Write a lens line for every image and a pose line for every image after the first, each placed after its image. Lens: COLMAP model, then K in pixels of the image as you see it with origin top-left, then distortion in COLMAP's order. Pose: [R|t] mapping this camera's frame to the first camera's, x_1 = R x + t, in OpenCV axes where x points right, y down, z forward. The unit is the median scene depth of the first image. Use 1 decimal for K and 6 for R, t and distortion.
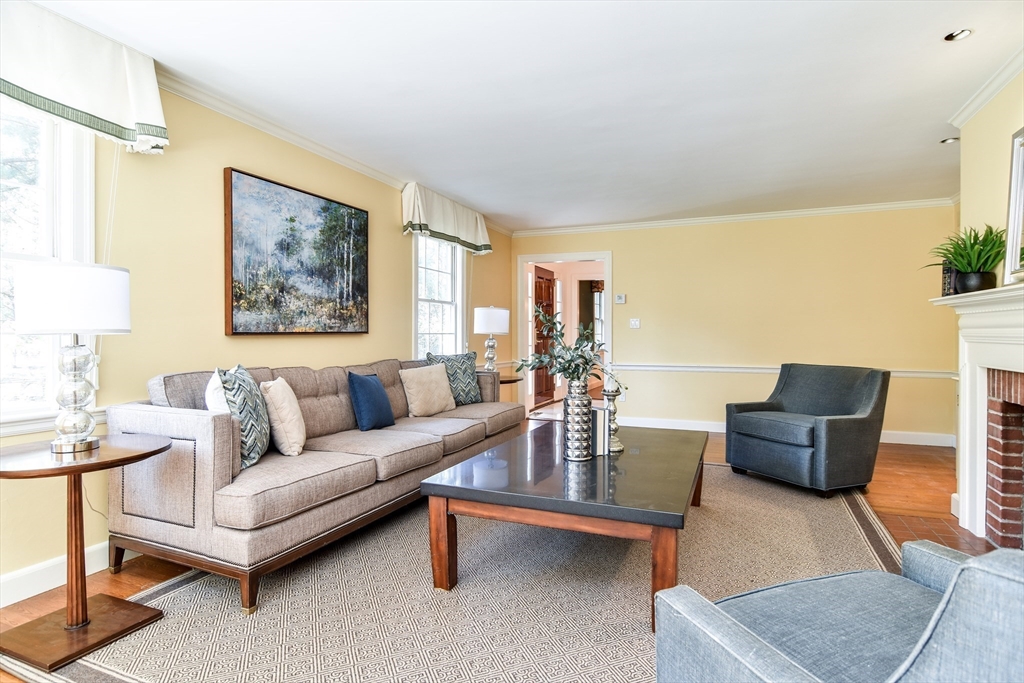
lens RADIAL K [[552.4, 0, 517.6], [0, 552.4, 332.9], [0, 0, 1]] dist [0.002895, -0.002158]
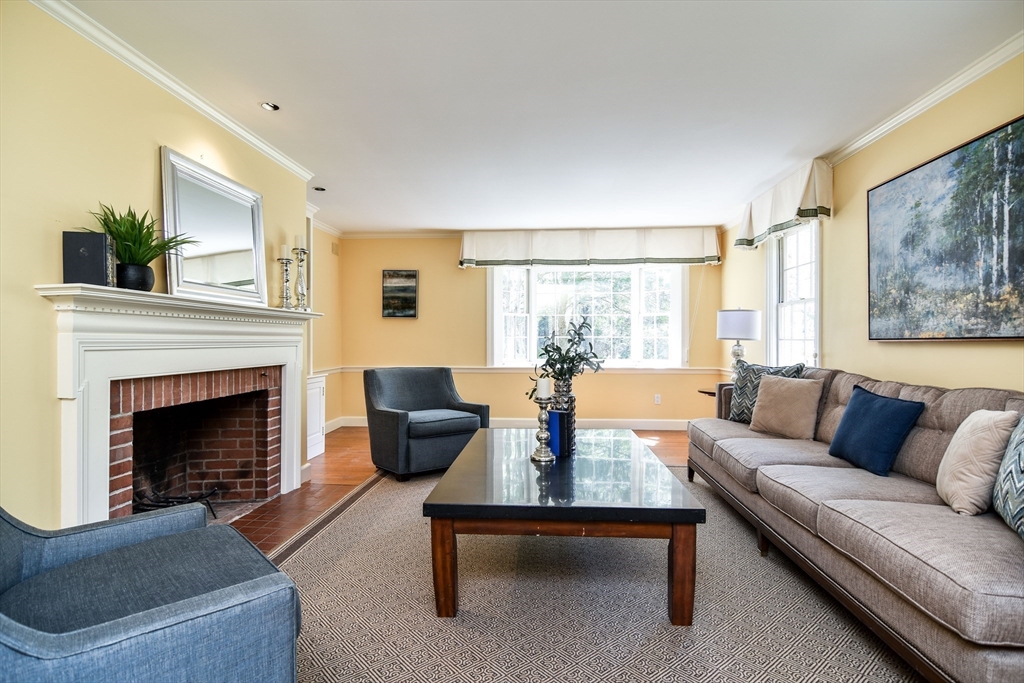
lens RADIAL K [[552.4, 0, 513.7], [0, 552.4, 343.2], [0, 0, 1]] dist [0.002895, -0.002158]
pose [[-0.948519, 0.001361, -0.316717, 0.421740], [-0.000030, 0.999990, 0.004385, 0.002602], [0.316720, 0.004169, -0.948510, 1.527127]]
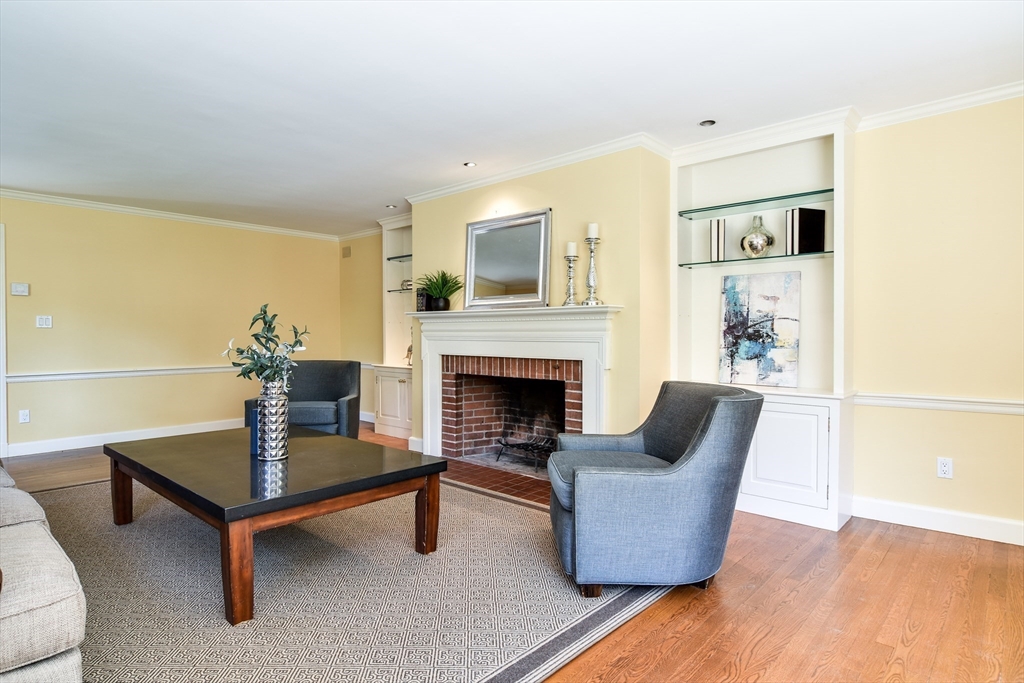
lens RADIAL K [[552.4, 0, 509.0], [0, 552.4, 341.4], [0, 0, 1]] dist [0.002895, -0.002158]
pose [[0.343709, -0.014030, 0.938971, -0.516466], [-0.000736, 0.999884, 0.015209, -0.003454], [-0.939076, -0.005919, 0.343659, 0.178628]]
